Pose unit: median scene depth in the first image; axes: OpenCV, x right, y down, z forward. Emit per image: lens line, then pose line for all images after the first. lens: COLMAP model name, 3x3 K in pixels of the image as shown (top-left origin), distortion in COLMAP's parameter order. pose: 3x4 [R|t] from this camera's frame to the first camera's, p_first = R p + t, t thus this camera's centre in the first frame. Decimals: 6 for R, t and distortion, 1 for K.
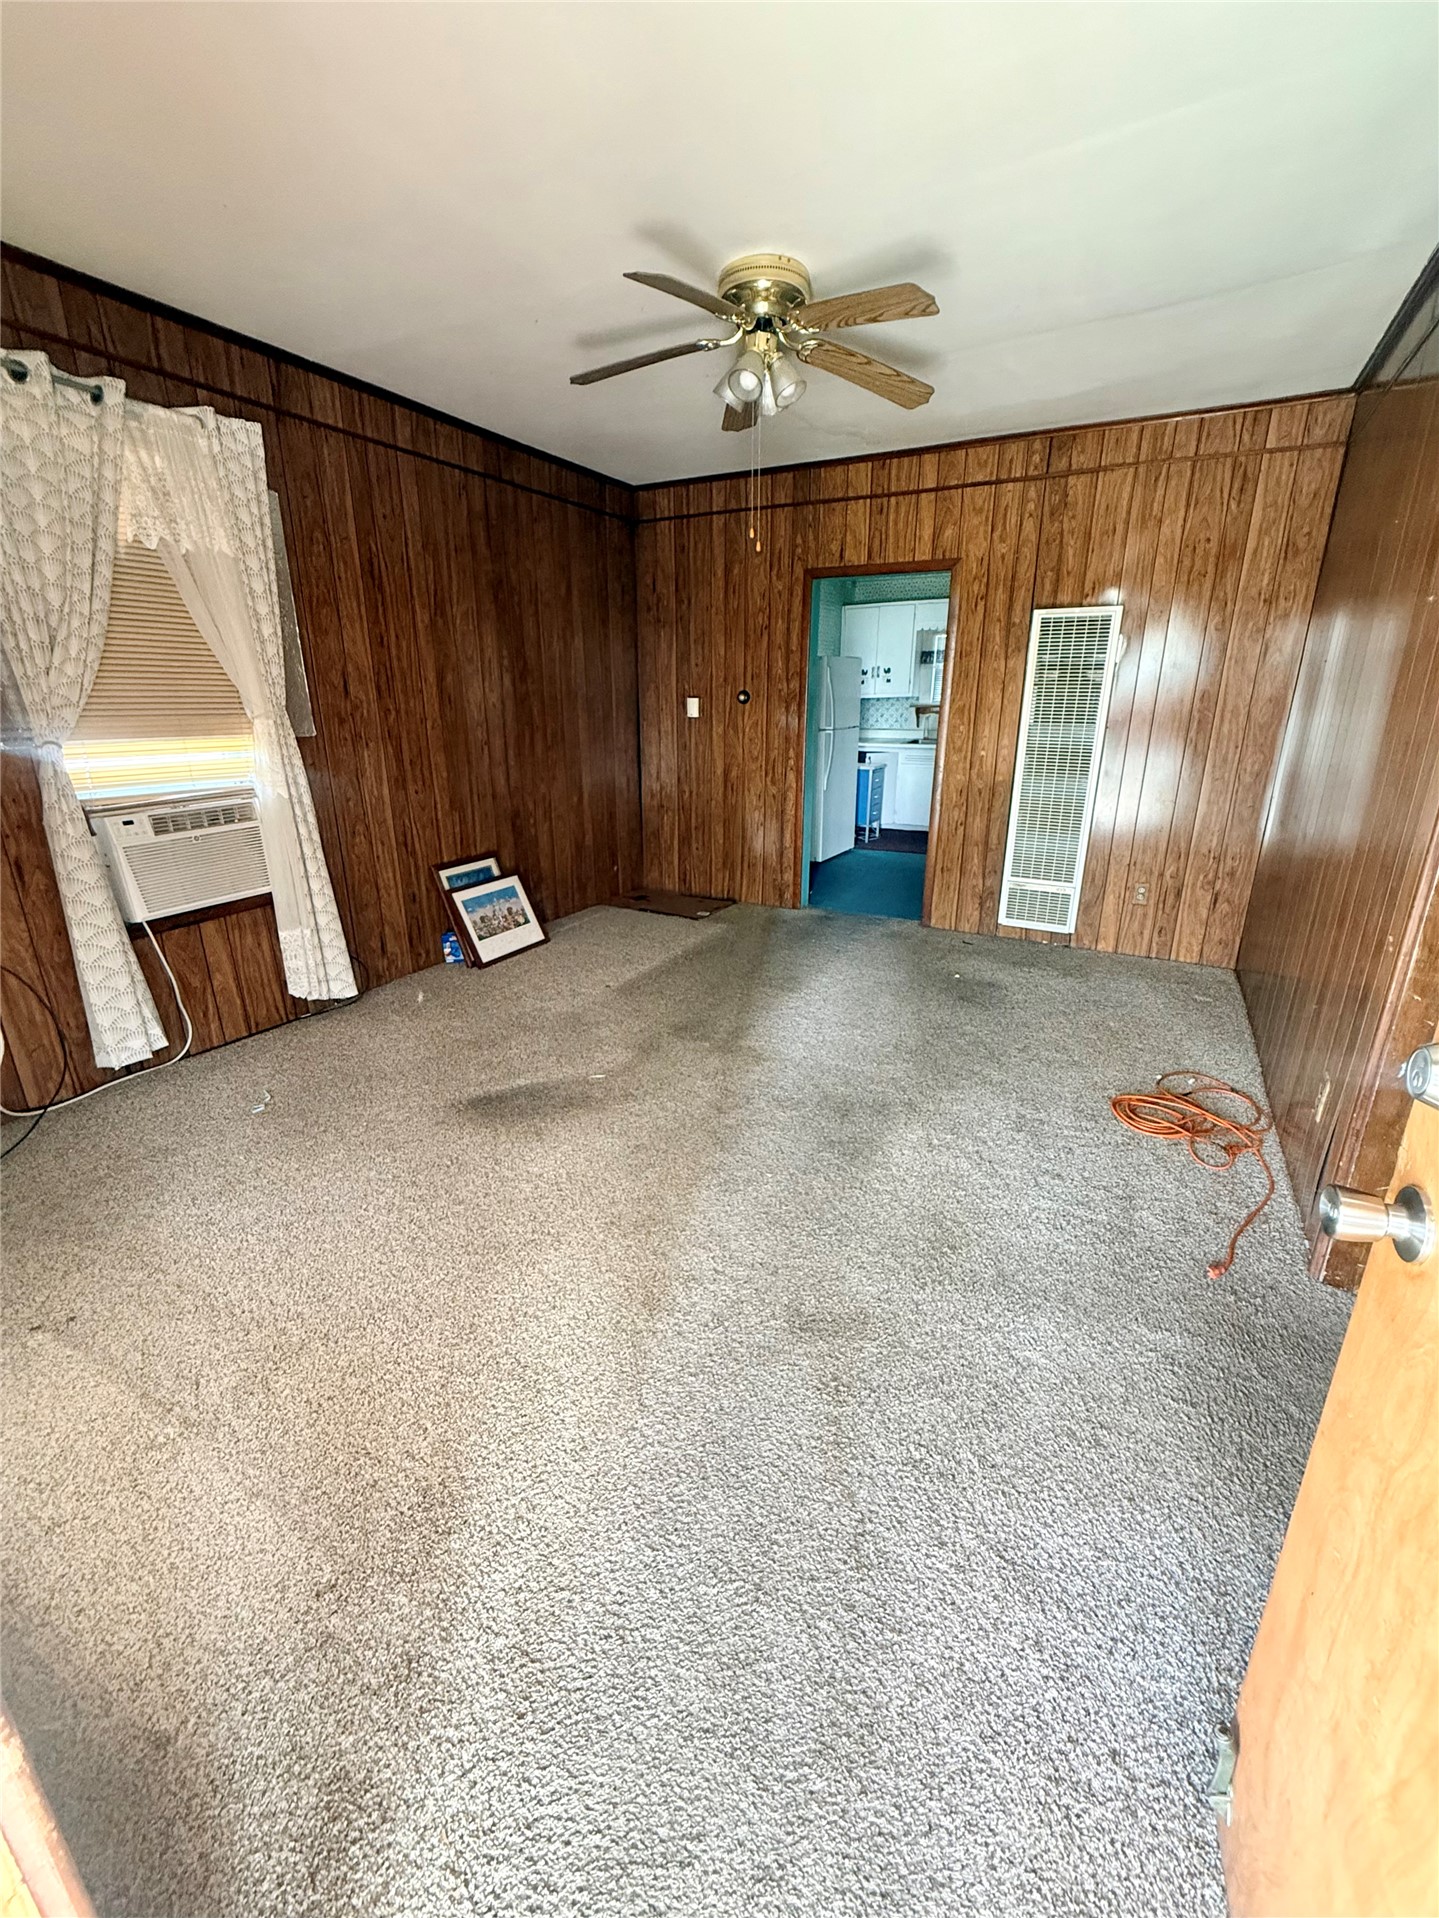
lens RADIAL K [[783.2, 0, 721.0], [0, 783.2, 954.7], [0, 0, 1]] dist [0.000122, 0.000036]
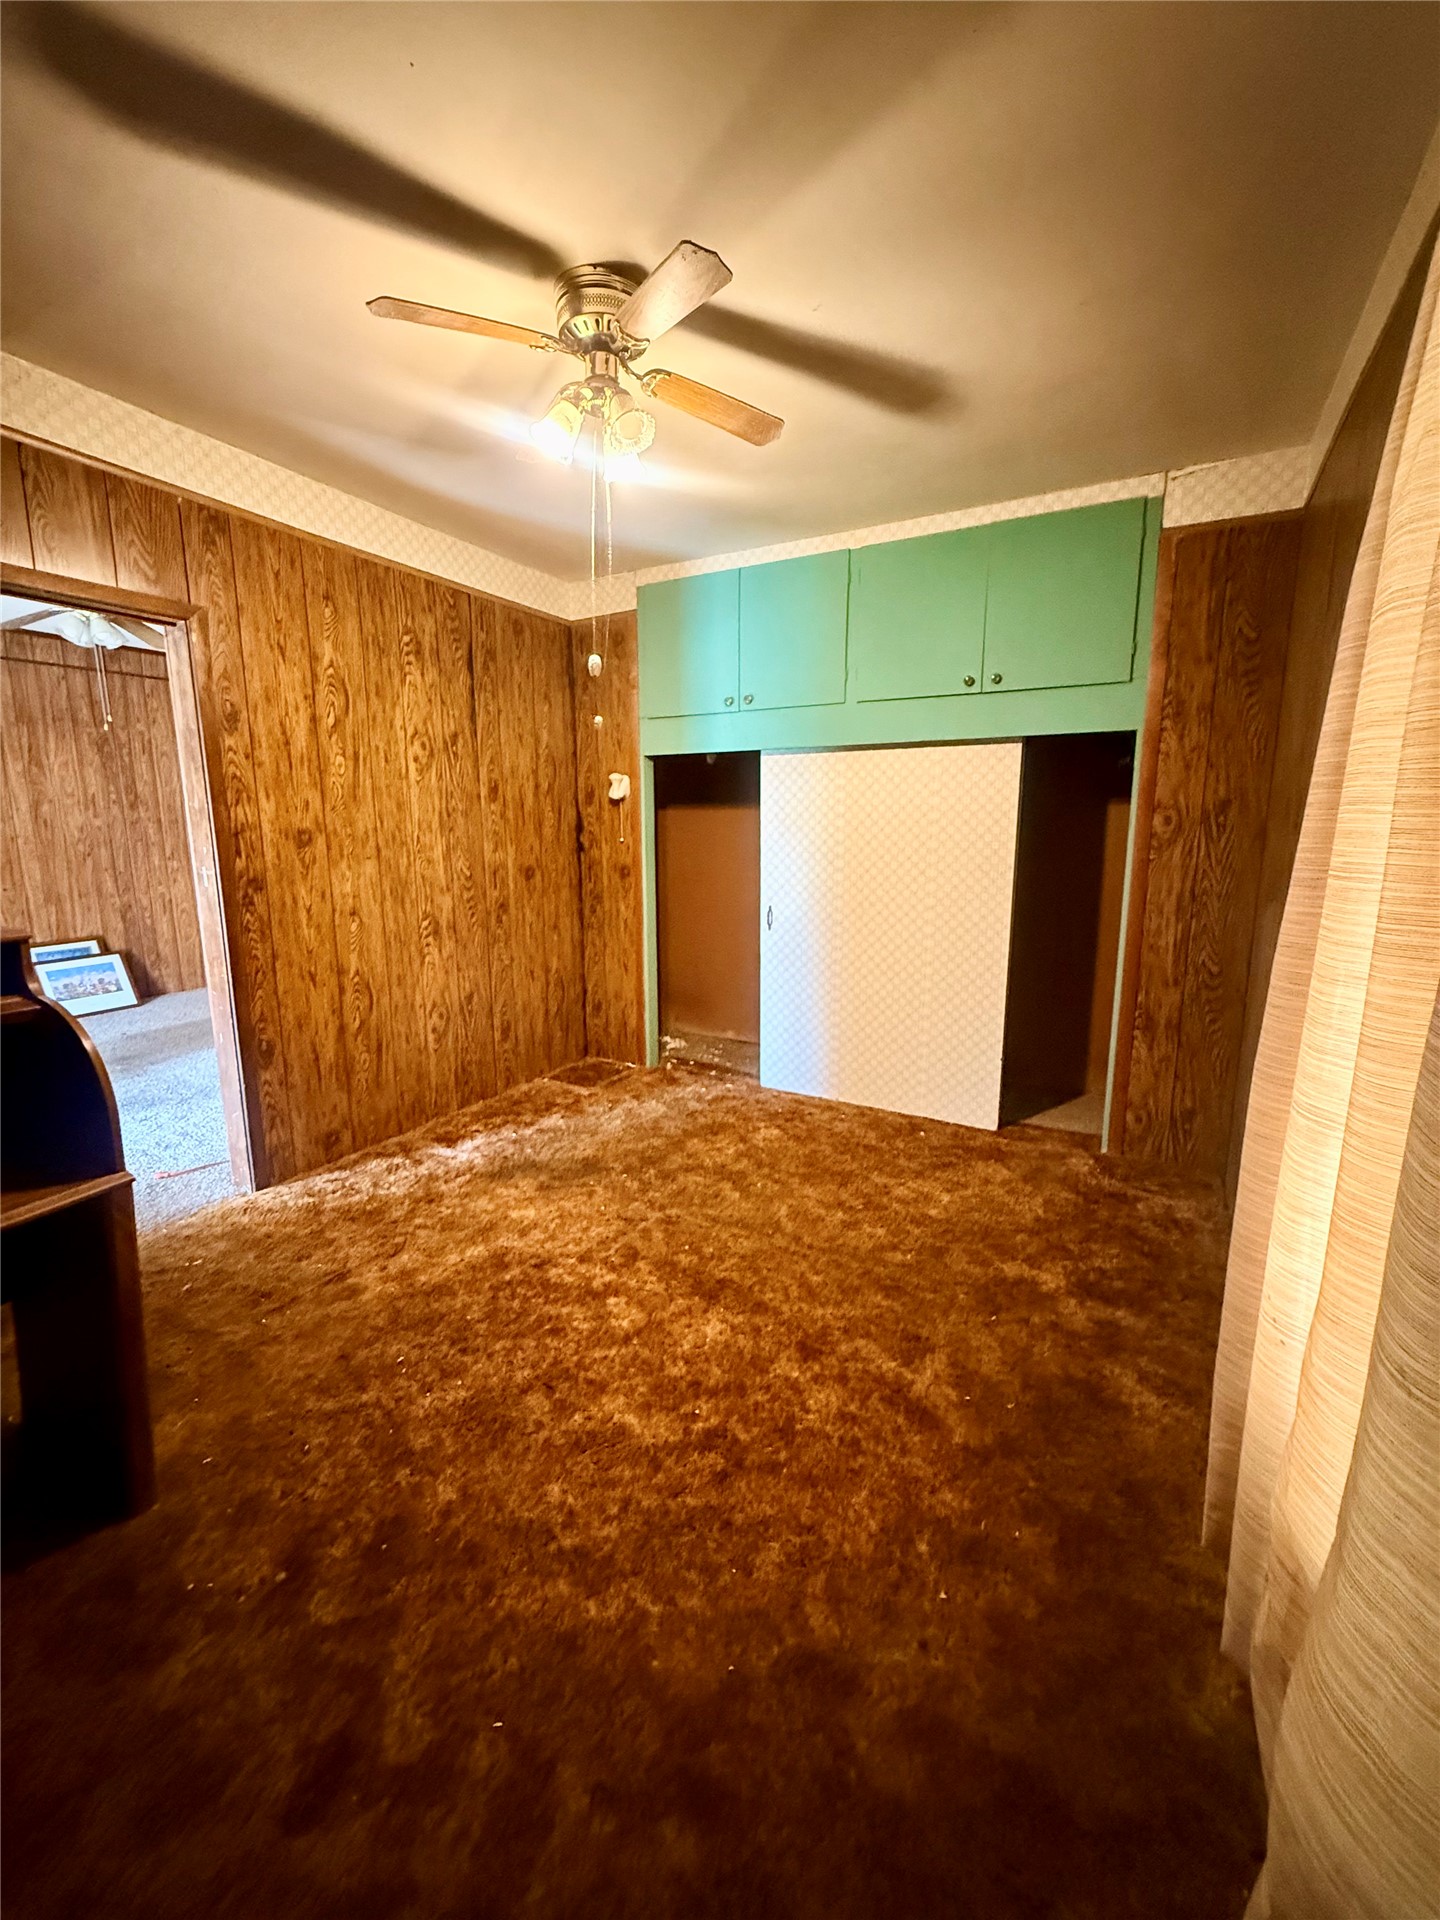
lens RADIAL K [[784.0, 0, 720.6], [0, 784.0, 958.3], [0, 0, 1]] dist [0.000122, 0.000036]
pose [[0.999932, 0.002975, -0.011262, 0.785084], [-0.004481, 0.990674, -0.136179, 0.080609], [0.010752, 0.136220, 0.990620, -0.283835]]
